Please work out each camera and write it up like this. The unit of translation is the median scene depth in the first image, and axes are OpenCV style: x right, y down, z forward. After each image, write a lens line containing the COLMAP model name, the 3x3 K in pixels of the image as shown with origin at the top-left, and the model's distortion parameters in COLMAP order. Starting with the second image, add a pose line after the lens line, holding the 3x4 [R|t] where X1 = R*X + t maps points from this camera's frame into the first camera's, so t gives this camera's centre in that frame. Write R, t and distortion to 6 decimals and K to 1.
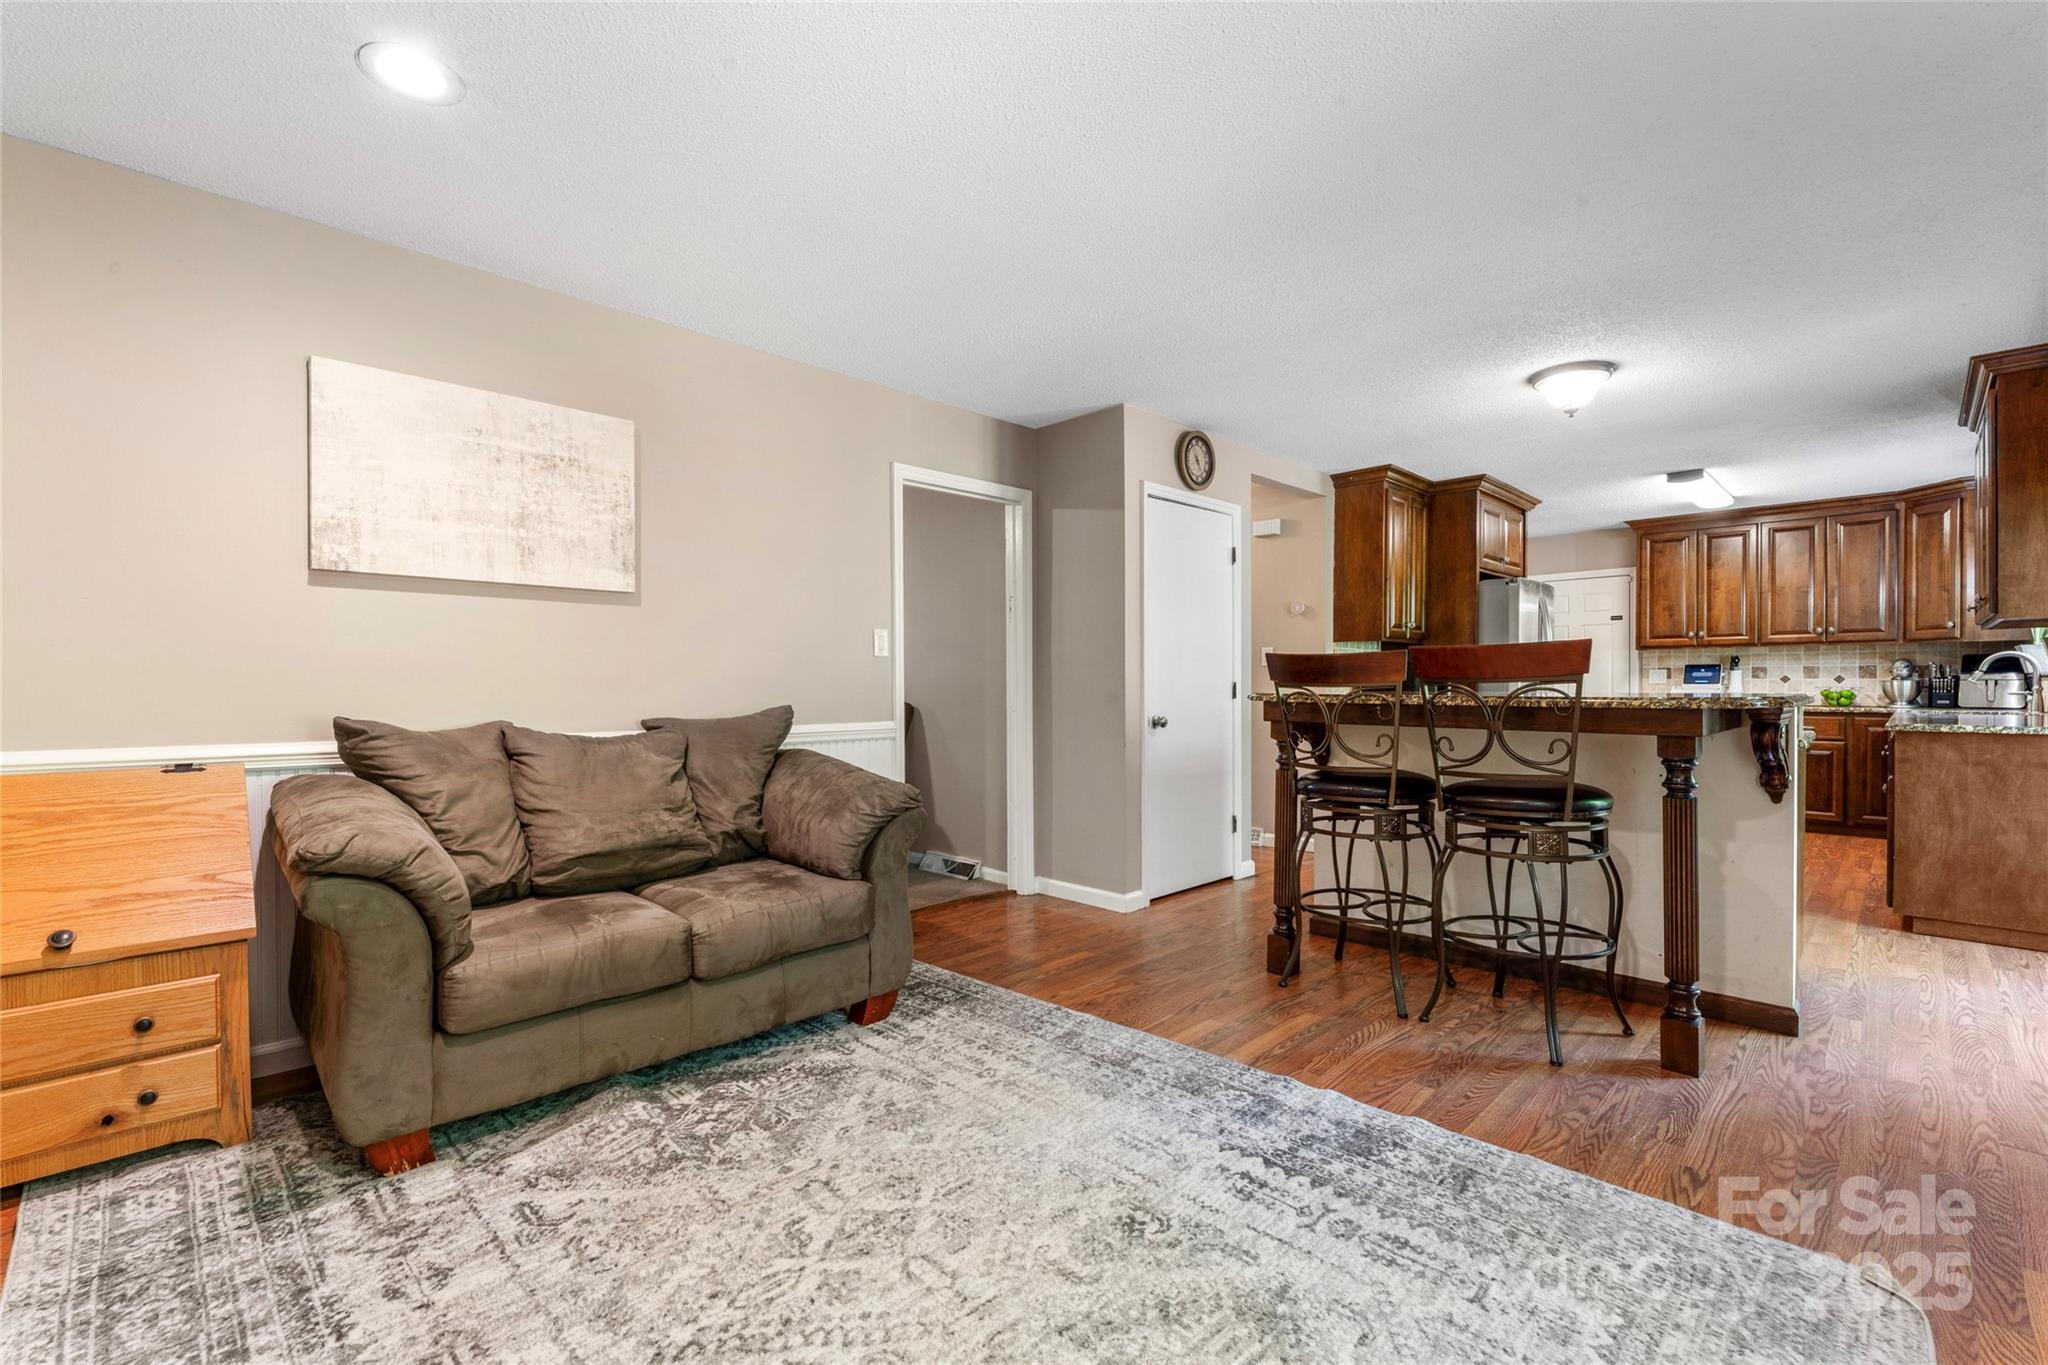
lens RADIAL K [[889.5, 0, 1014.0], [0, 889.5, 698.9], [0, 0, 1]] dist [0.001526, -0.000294]
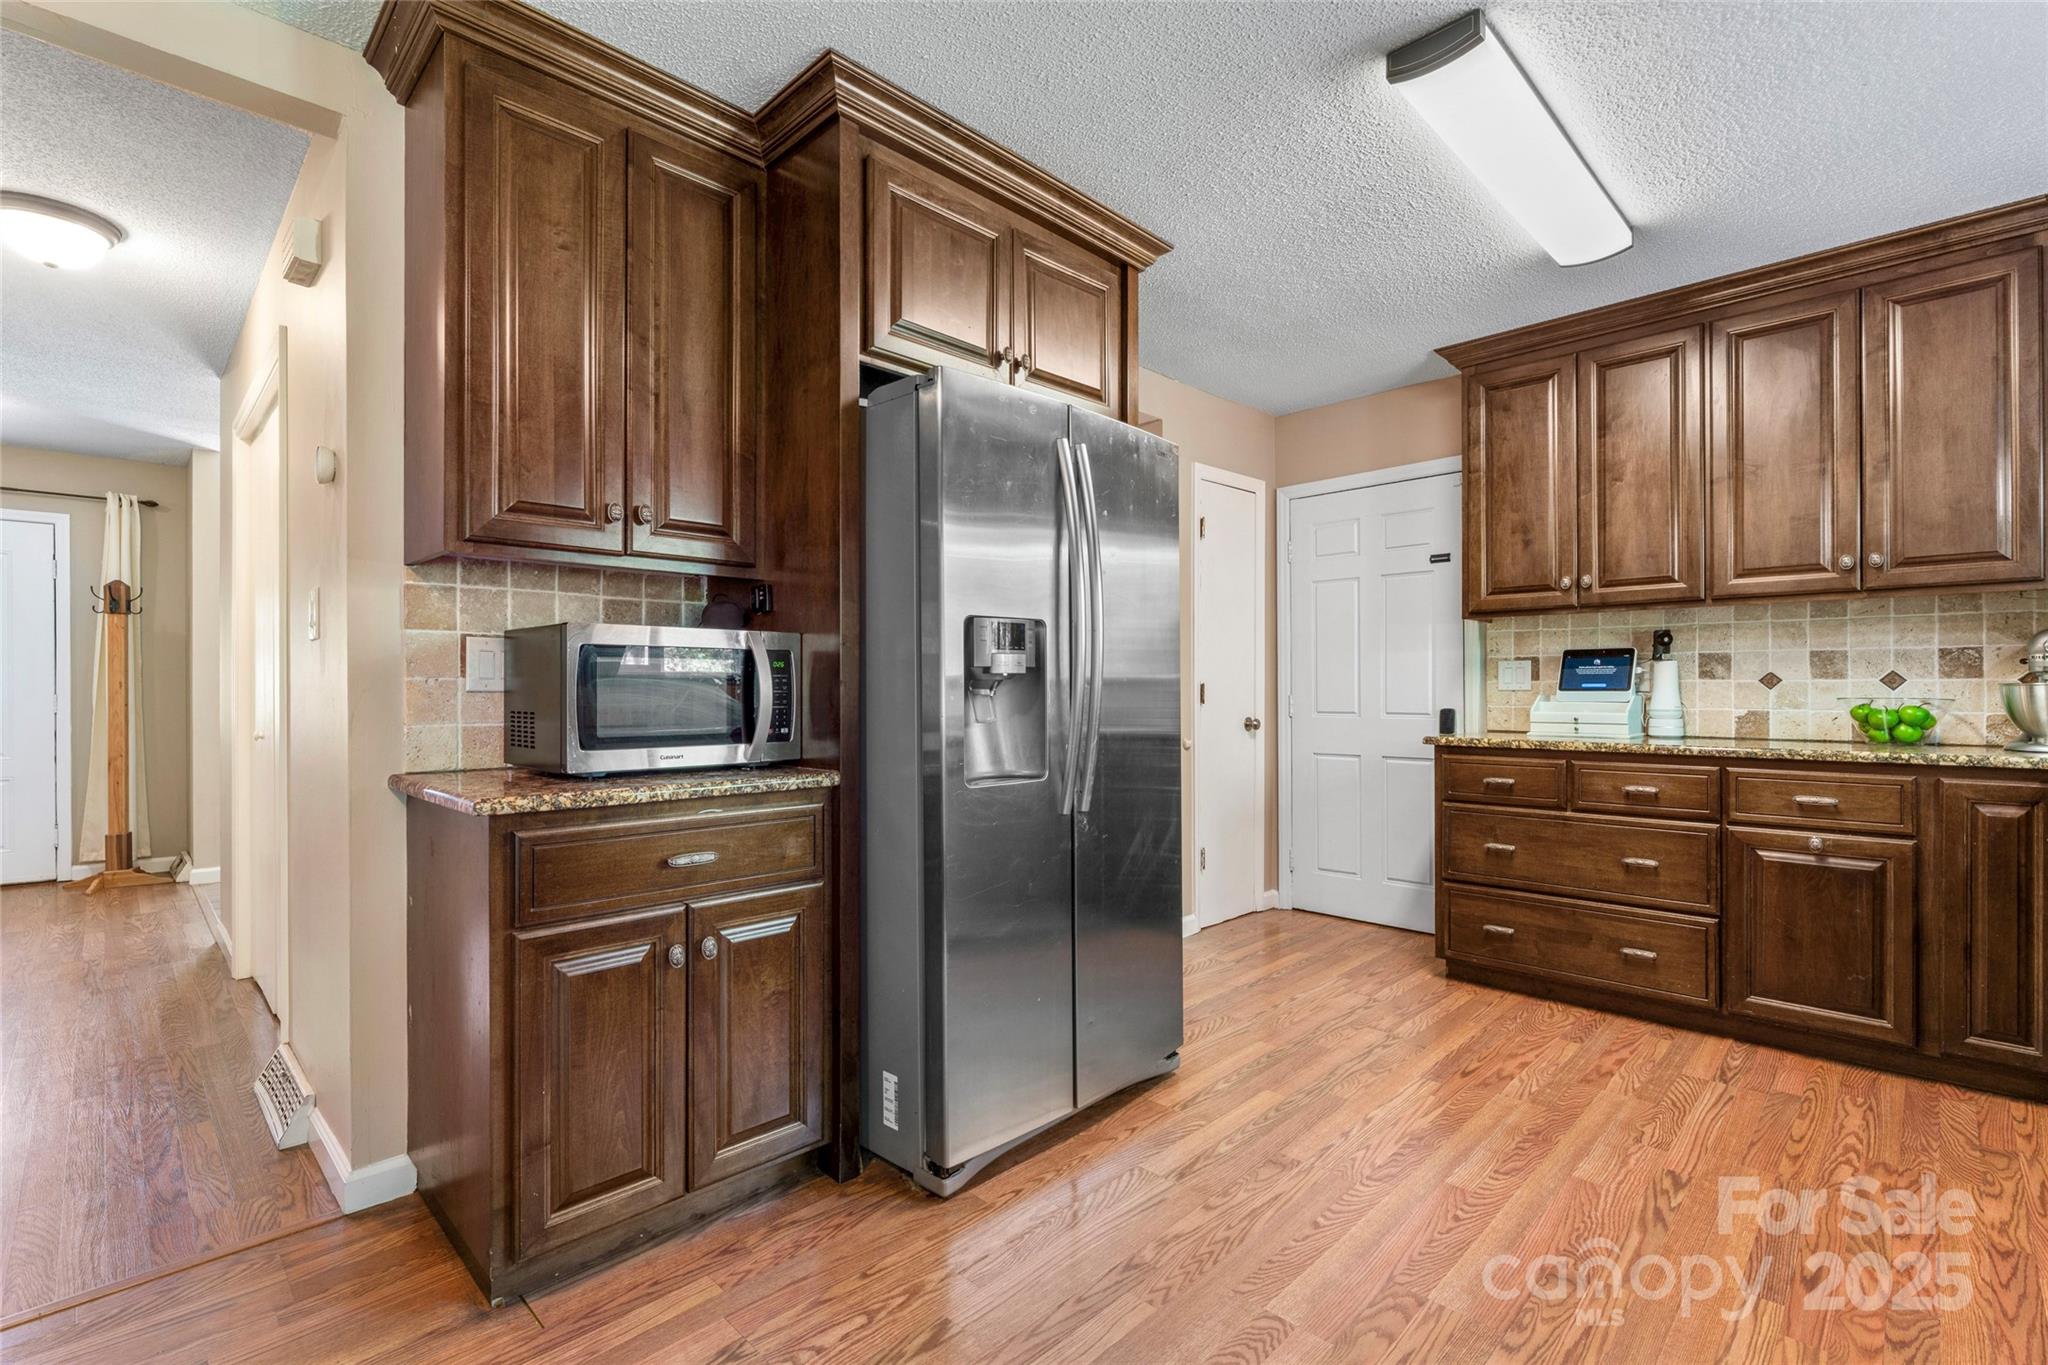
lens RADIAL K [[925.4, 0, 1010.1], [0, 925.4, 689.6], [0, 0, 1]] dist [-0.002904, 0.001588]
pose [[0.999990, 0.001936, 0.004022, 1.161807], [-0.001875, 0.999881, -0.015316, -0.023333], [-0.004051, 0.015309, 0.999875, 1.294406]]
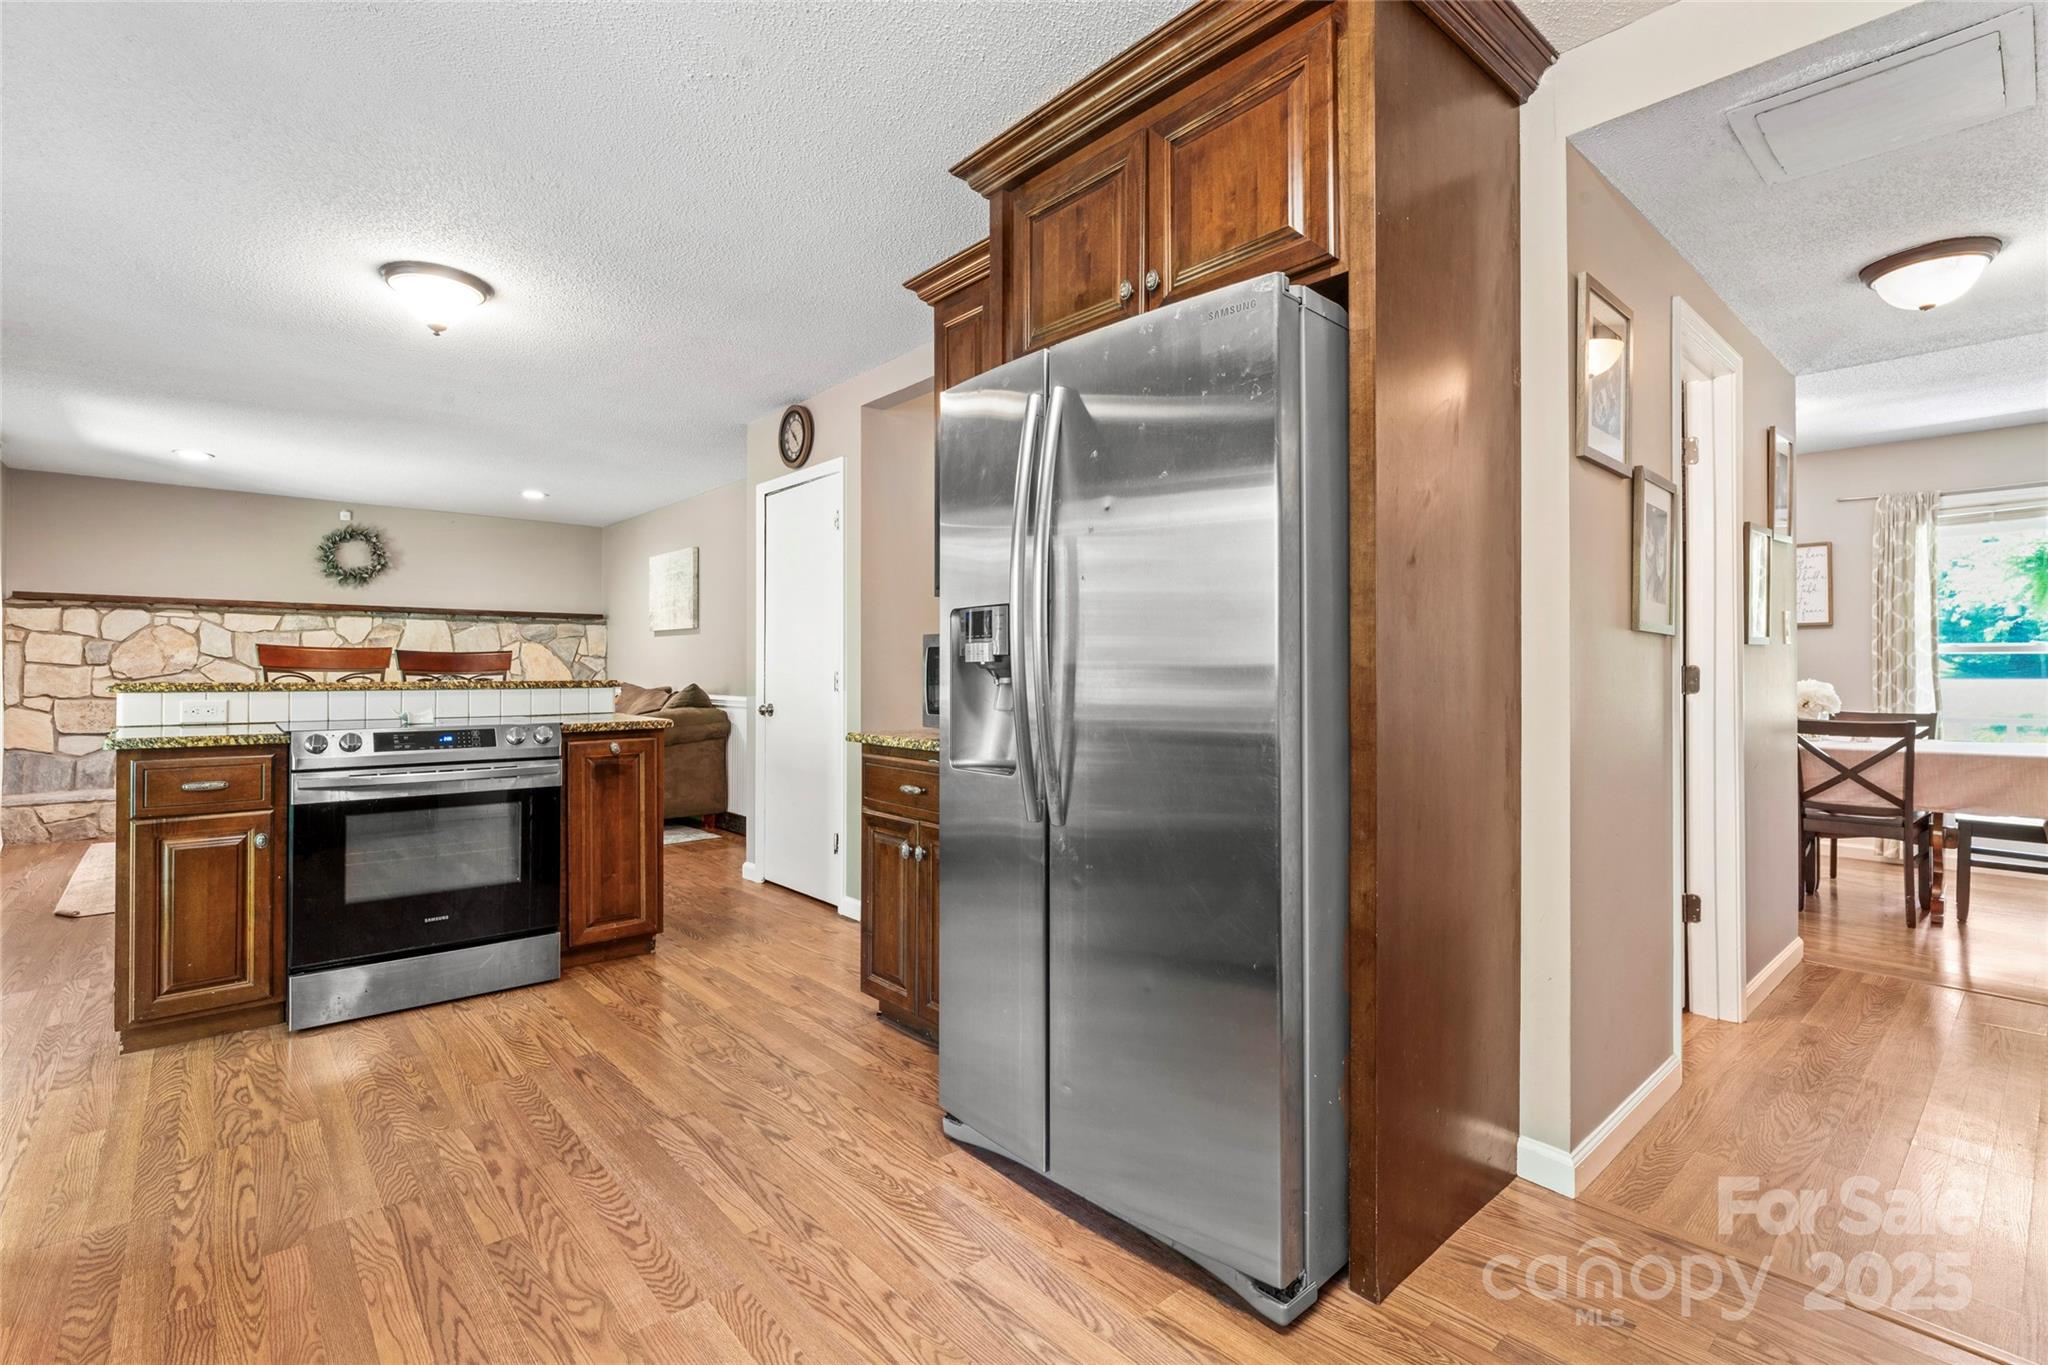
lens RADIAL K [[925.4, 0, 1023.6], [0, 925.4, 664.6], [0, 0, 1]] dist [-0.002904, 0.001588]
pose [[-0.055156, -0.003568, -0.998471, 1.868521], [-0.017150, 0.999849, -0.002625, -0.043568], [0.998330, 0.016979, -0.055209, 2.075901]]
